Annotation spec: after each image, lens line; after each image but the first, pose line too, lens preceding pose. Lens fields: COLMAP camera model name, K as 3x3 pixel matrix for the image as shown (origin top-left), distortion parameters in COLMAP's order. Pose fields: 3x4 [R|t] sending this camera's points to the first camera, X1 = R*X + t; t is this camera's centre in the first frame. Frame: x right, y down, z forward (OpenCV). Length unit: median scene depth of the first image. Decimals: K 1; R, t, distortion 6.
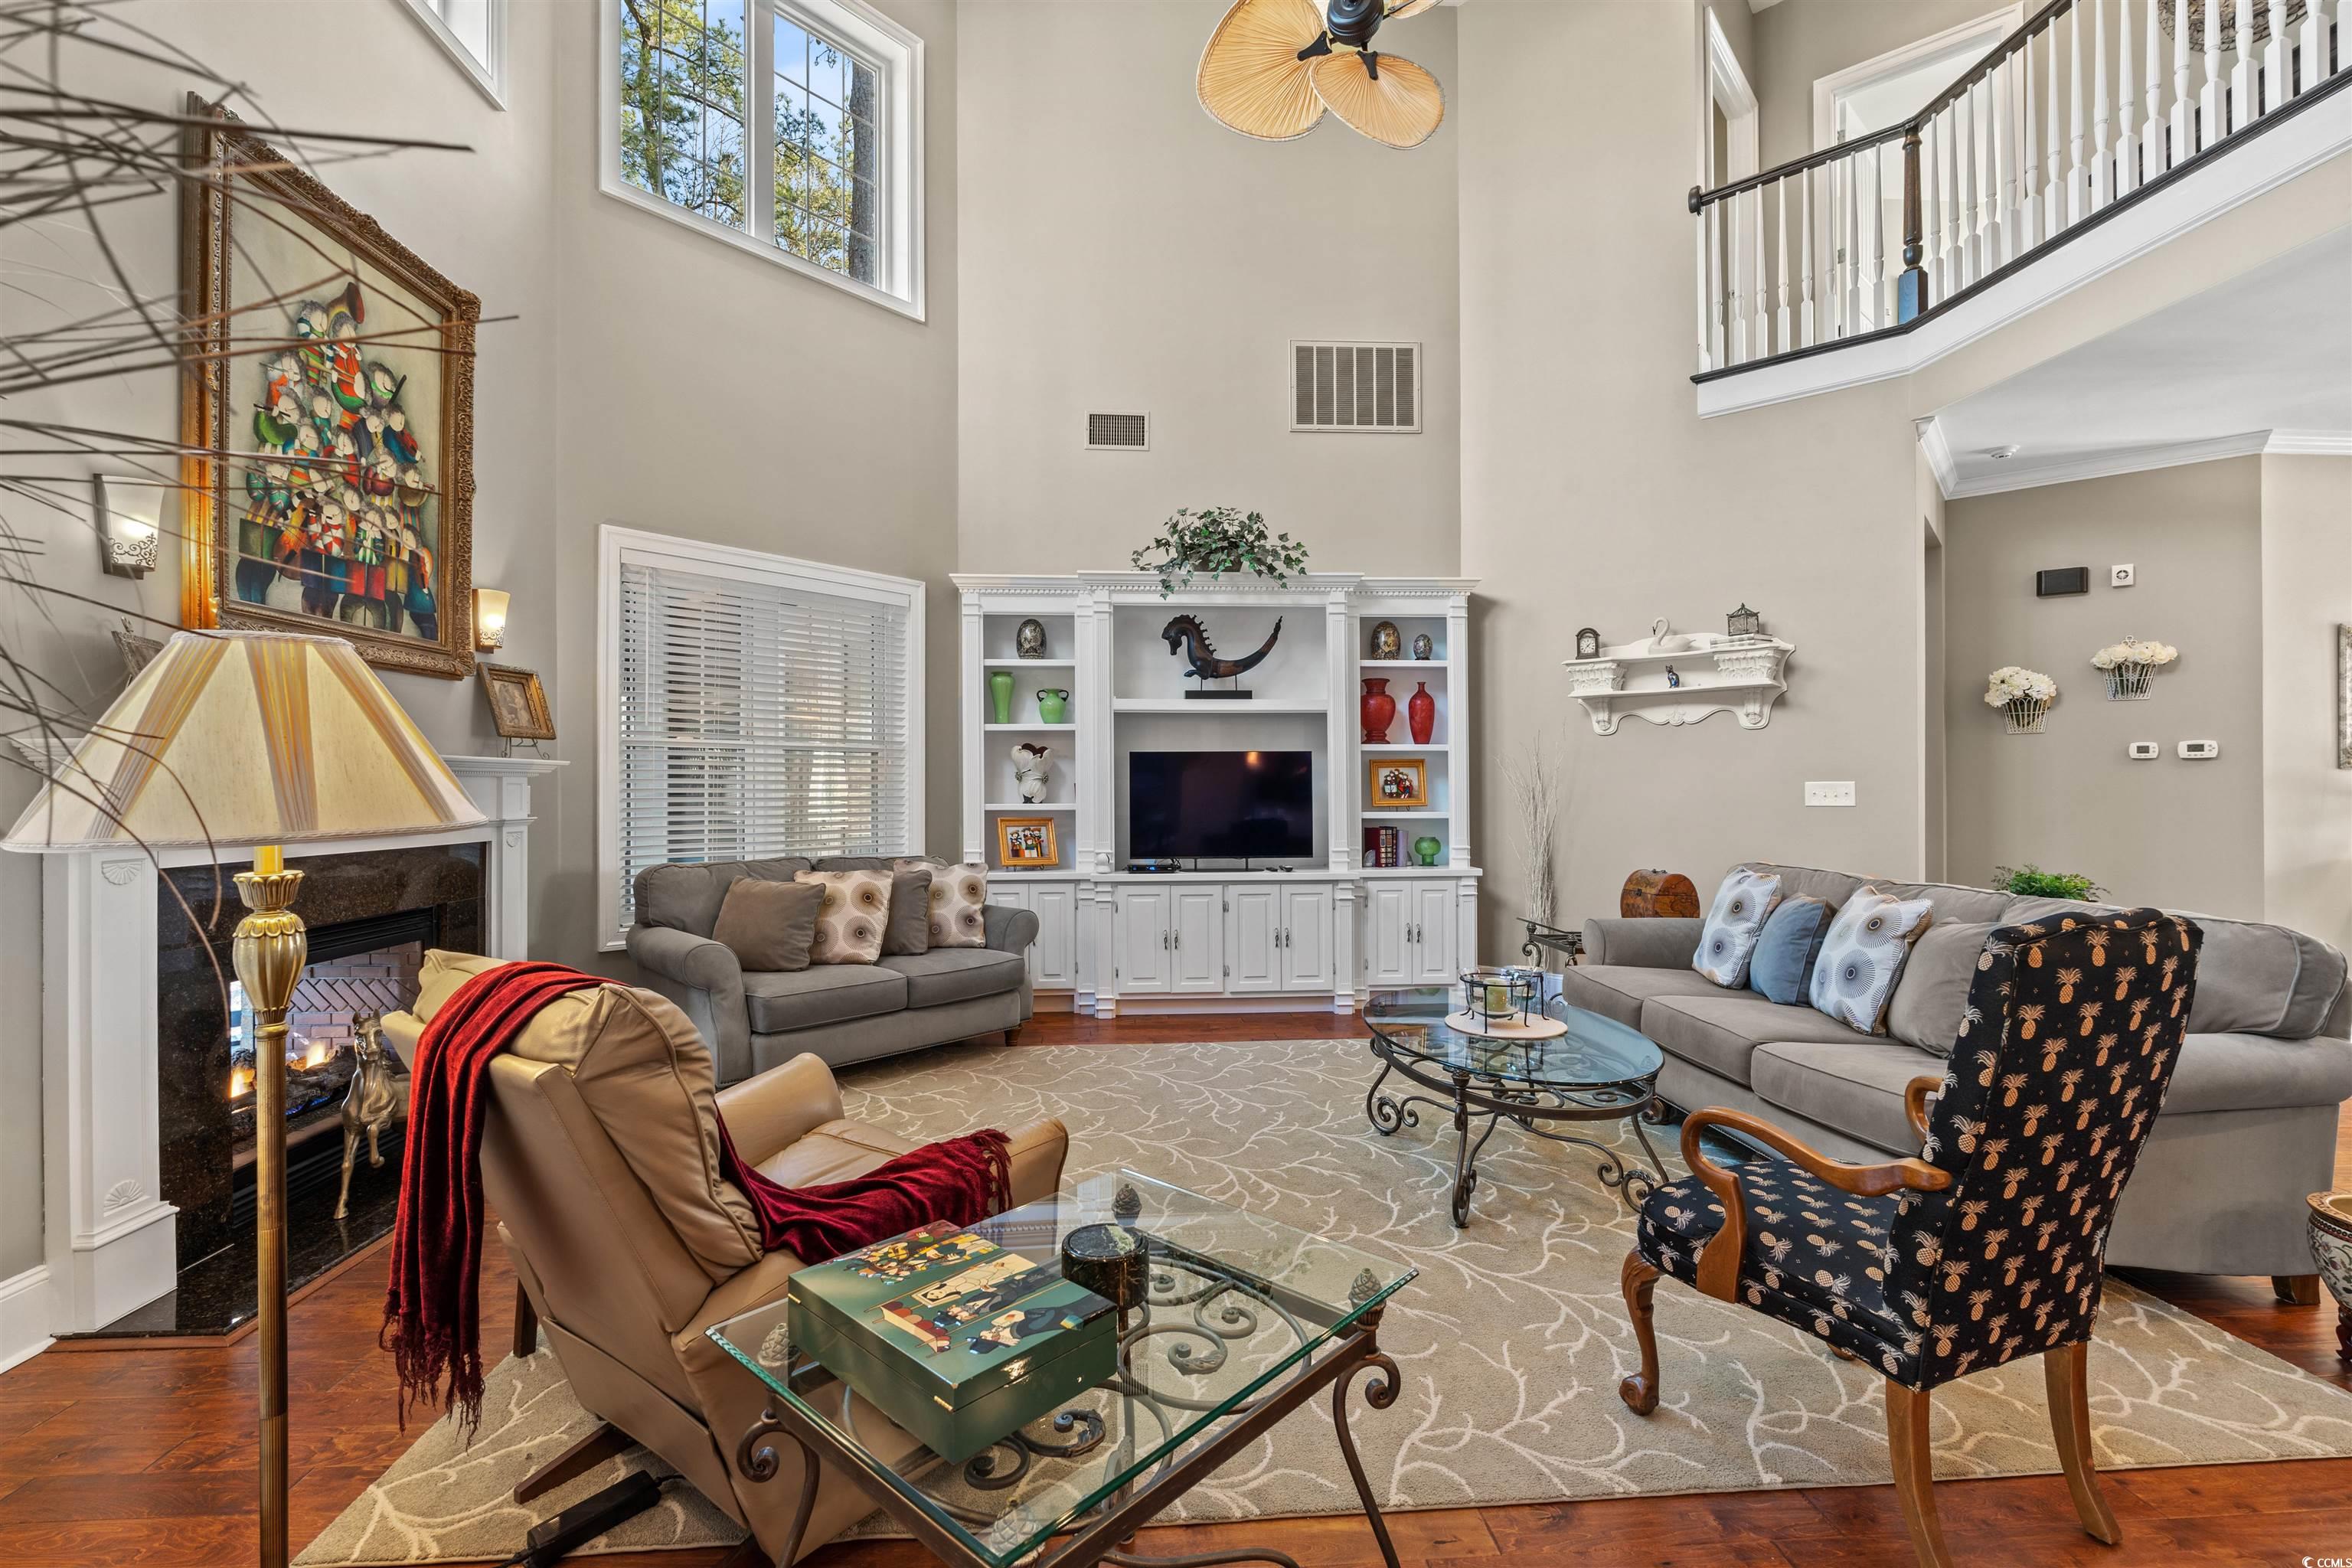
lens RADIAL K [[1040.3, 0, 1182.4], [0, 1040.3, 778.8], [0, 0, 1]] dist [0.000801, 0.001538]
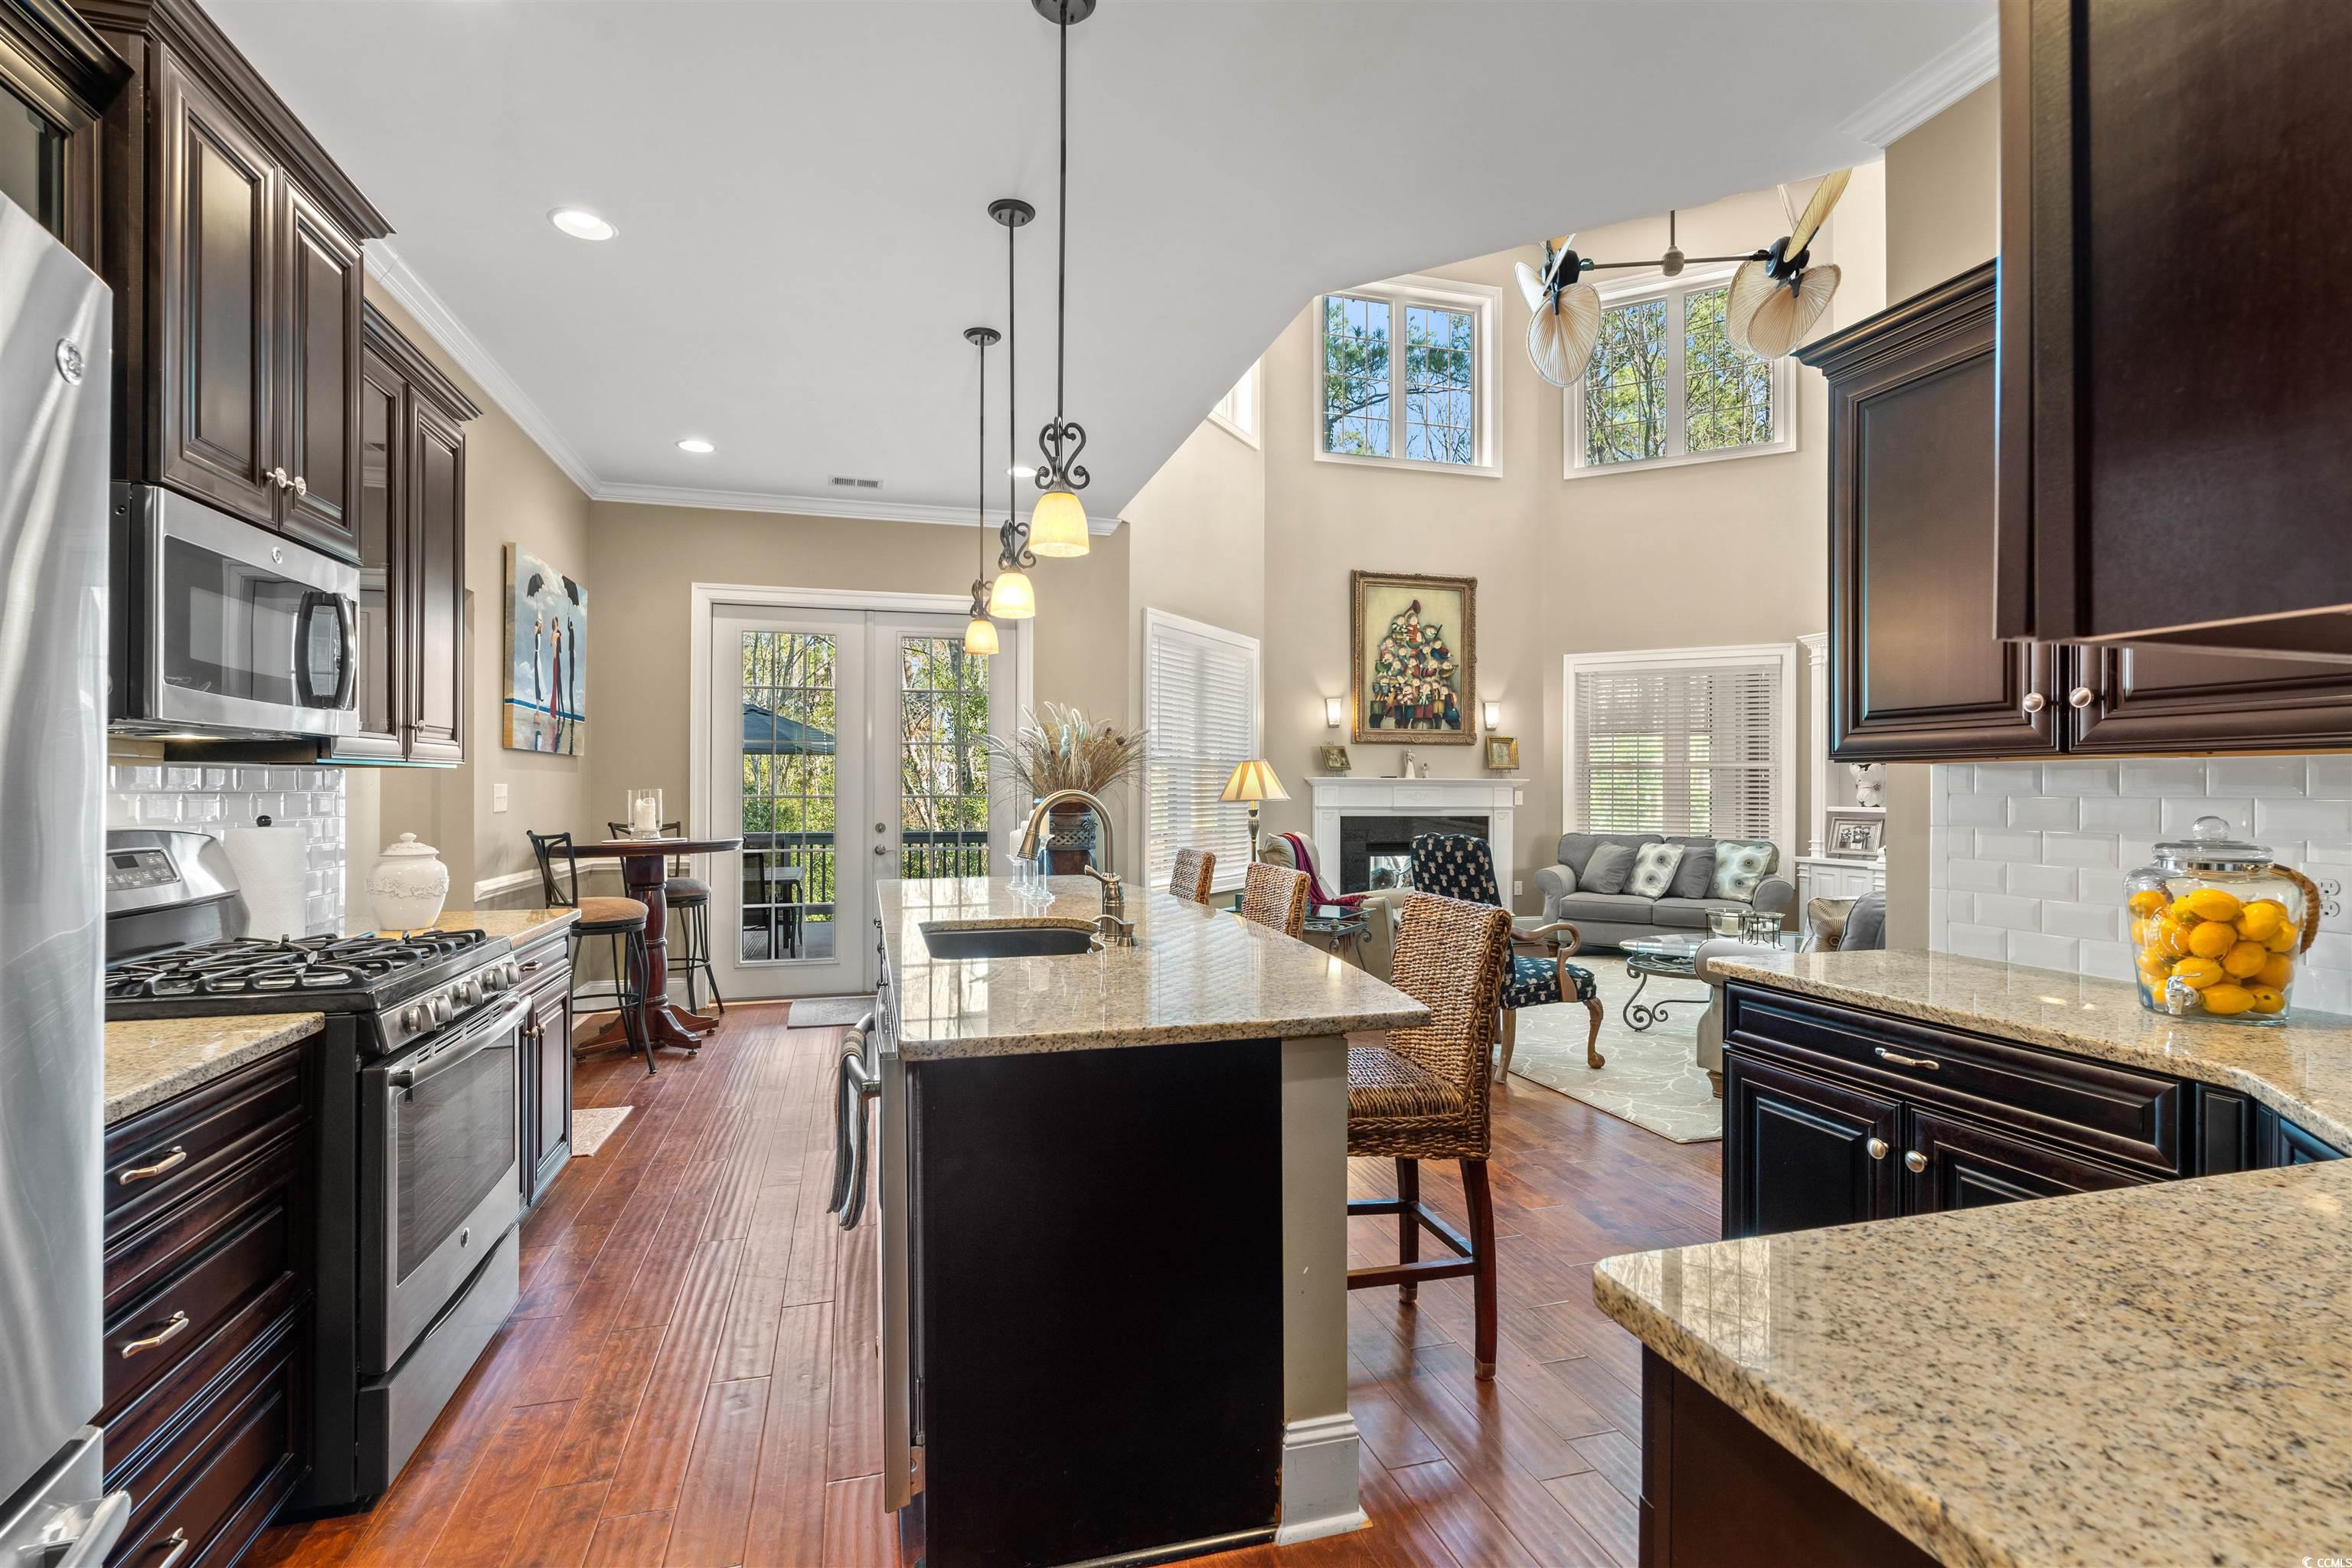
lens RADIAL K [[1091.6, 0, 1157.5], [0, 1091.6, 774.3], [0, 0, 1]] dist [0.001623, -0.000551]
pose [[0.201439, -0.016205, -0.979367, 1.031884], [-0.001076, 0.999859, -0.016765, 0.007057], [0.979501, 0.004431, 0.201393, -0.113161]]
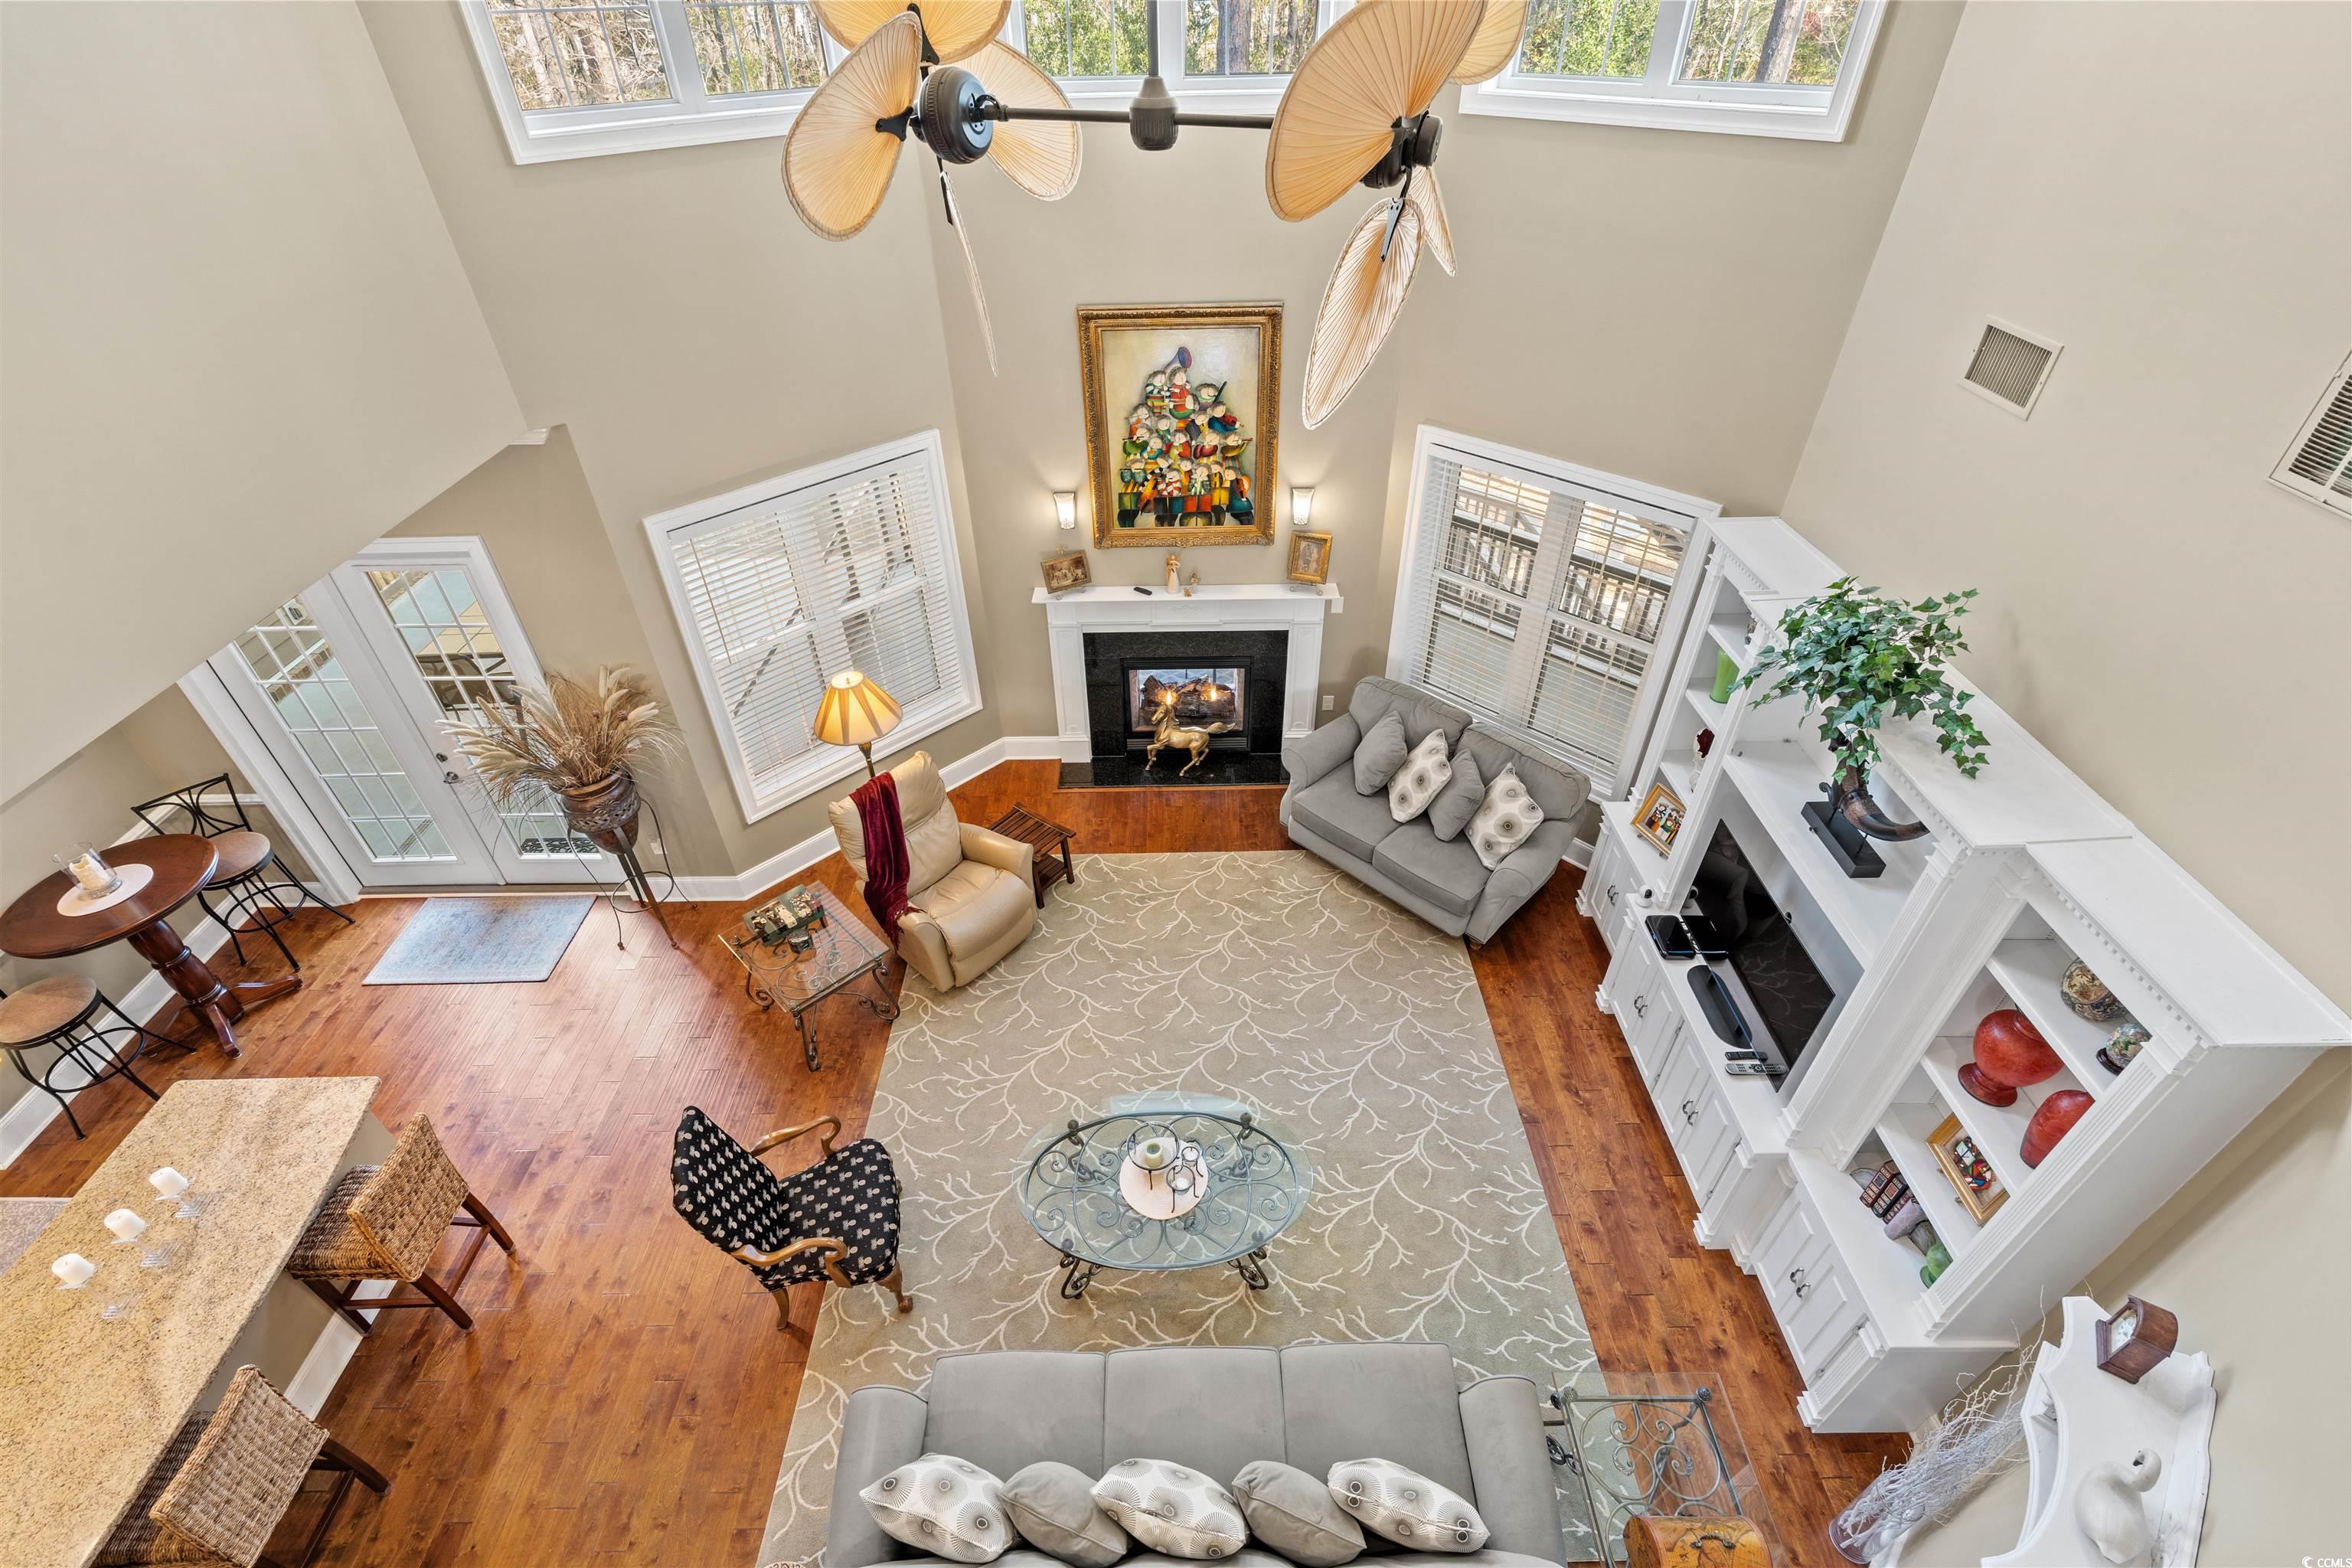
lens RADIAL K [[1040.3, 0, 1154.9], [0, 1040.3, 778.8], [0, 0, 1]] dist [0.000801, 0.001538]
pose [[-0.074529, 0.607291, -0.790976, 0.613277], [0.030306, 0.794195, 0.606907, -0.563727], [0.996758, 0.021261, -0.077595, 0.644089]]
